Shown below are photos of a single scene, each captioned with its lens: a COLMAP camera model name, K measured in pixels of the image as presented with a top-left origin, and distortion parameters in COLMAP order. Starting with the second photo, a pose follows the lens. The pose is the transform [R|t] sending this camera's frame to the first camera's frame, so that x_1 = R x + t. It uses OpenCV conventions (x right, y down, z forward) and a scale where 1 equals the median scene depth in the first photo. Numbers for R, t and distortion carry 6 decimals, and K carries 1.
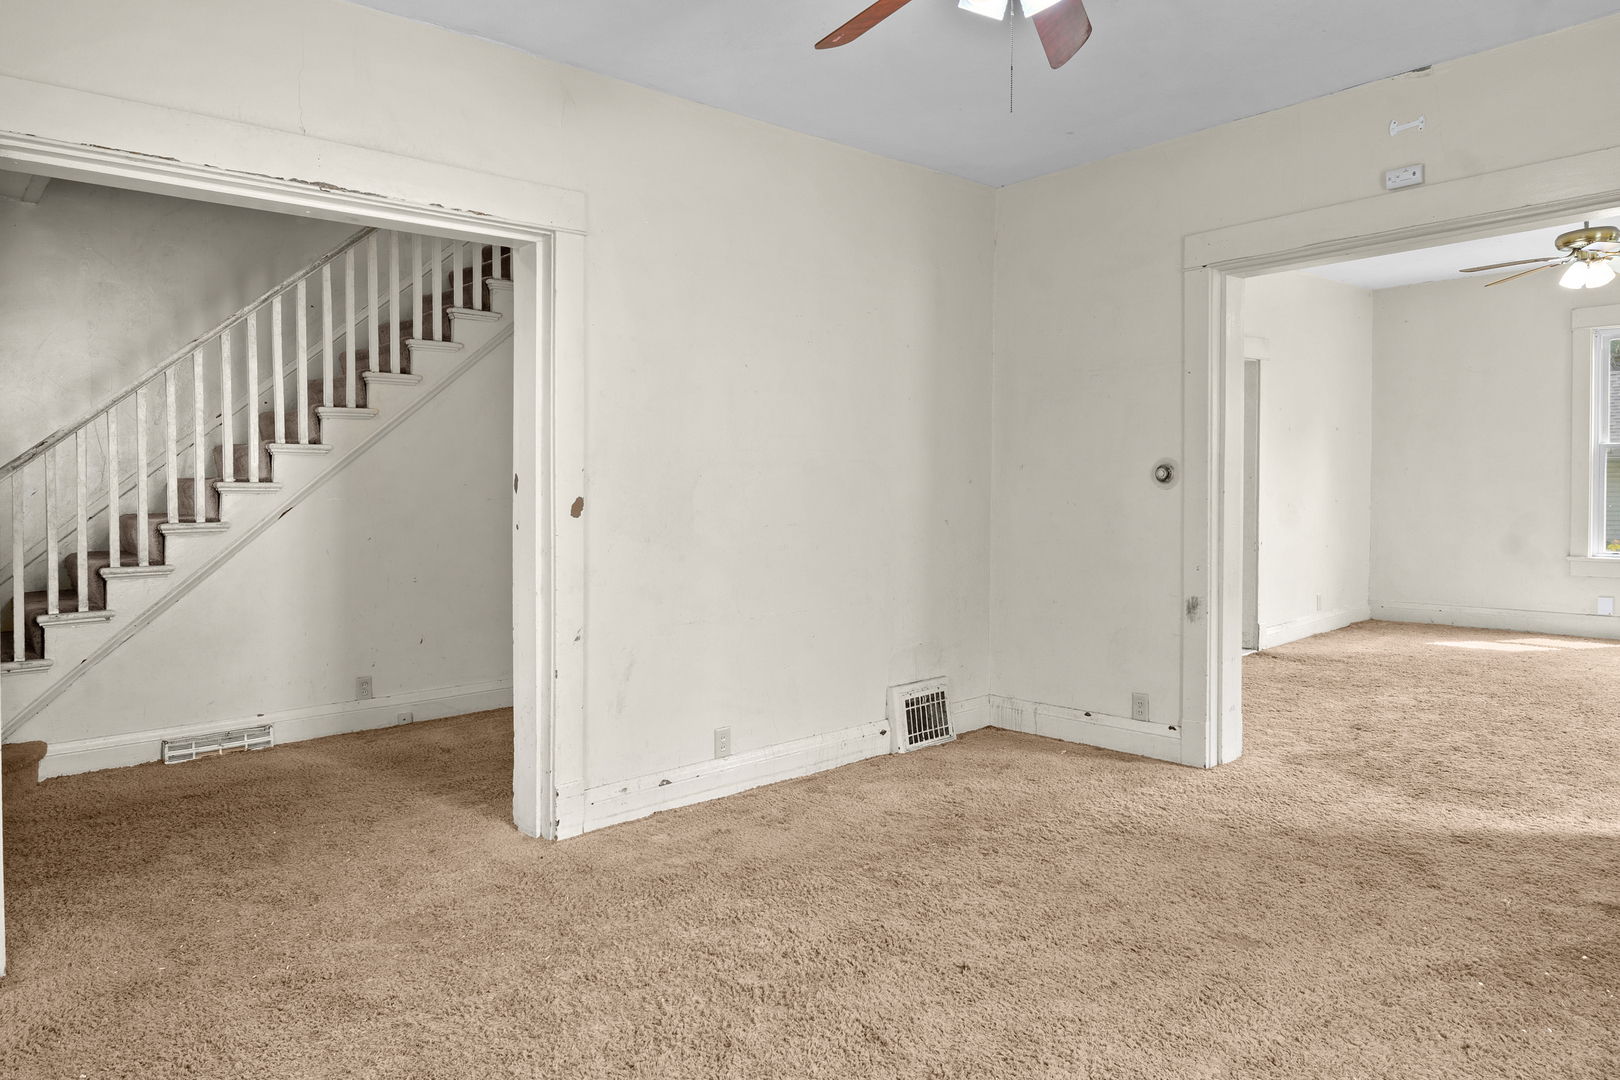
lens RADIAL K [[1053.9, 0, 819.9], [0, 1053.9, 465.5], [0, 0, 1]] dist [0.030191, -0.037102]
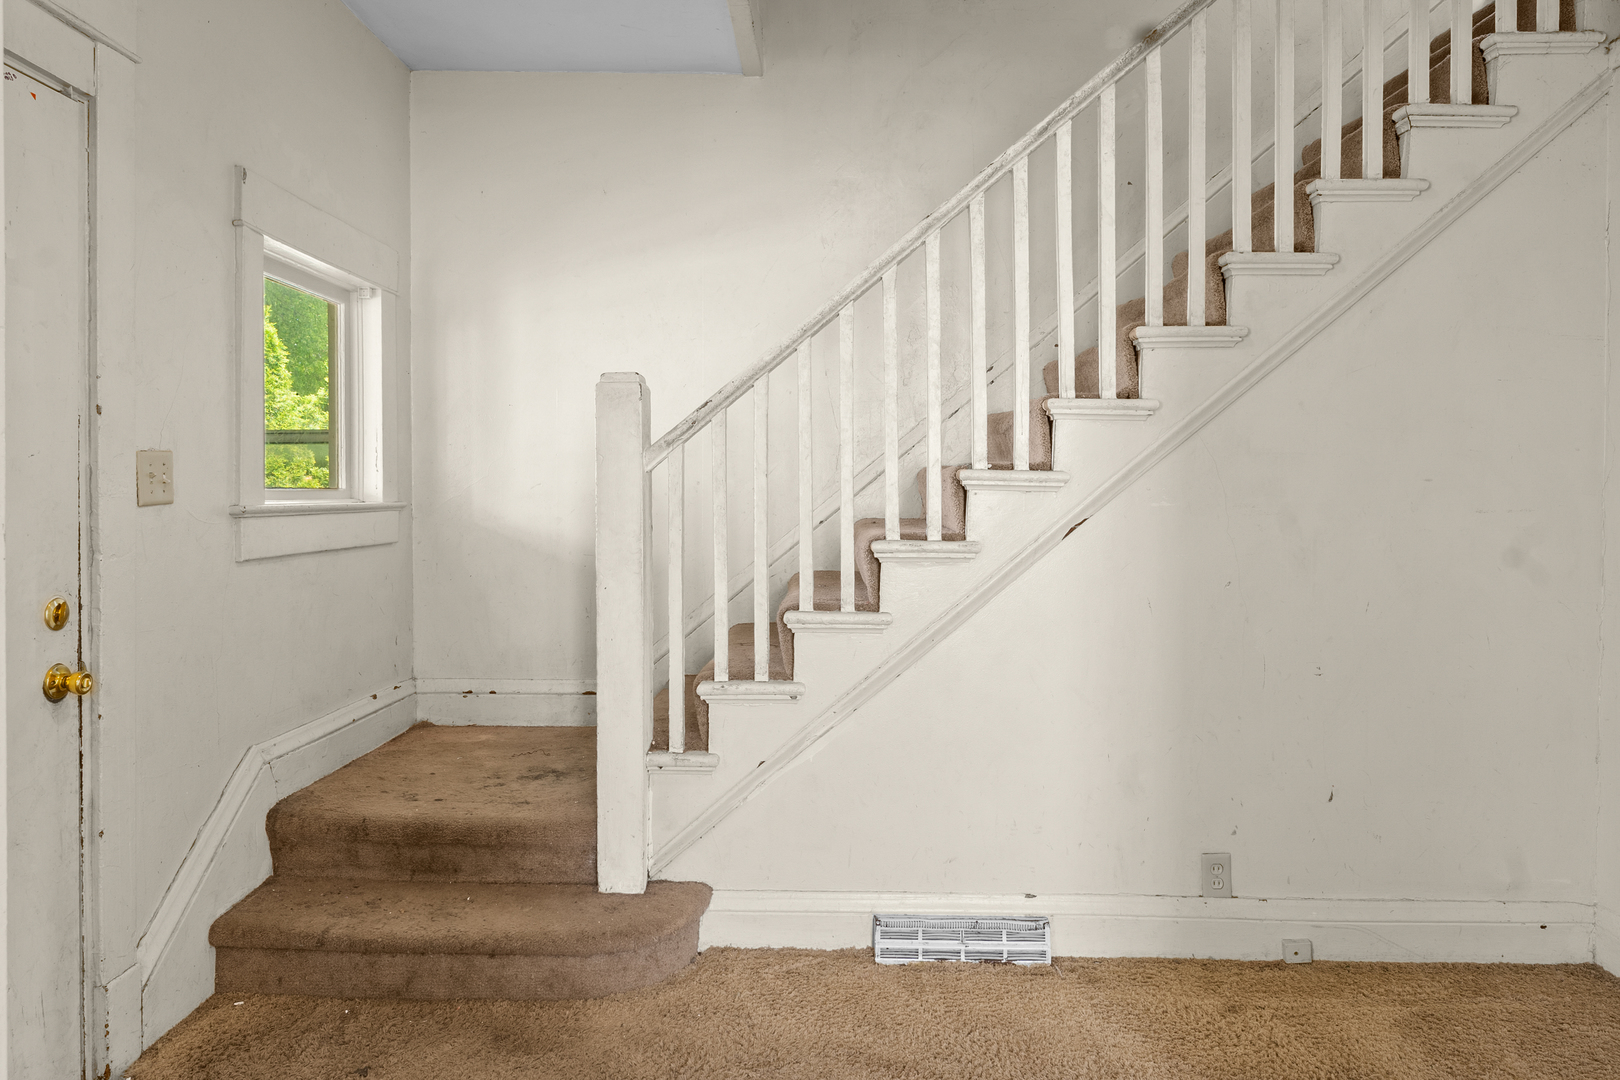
lens RADIAL K [[1035.0, 0, 793.6], [0, 1035.0, 492.6], [0, 0, 1]] dist [0.026474, -0.025038]
pose [[0.718758, 0.017858, -0.695031, -0.251559], [-0.000035, 0.999671, 0.025649, 0.013843], [0.695260, -0.018411, 0.718522, 0.544438]]
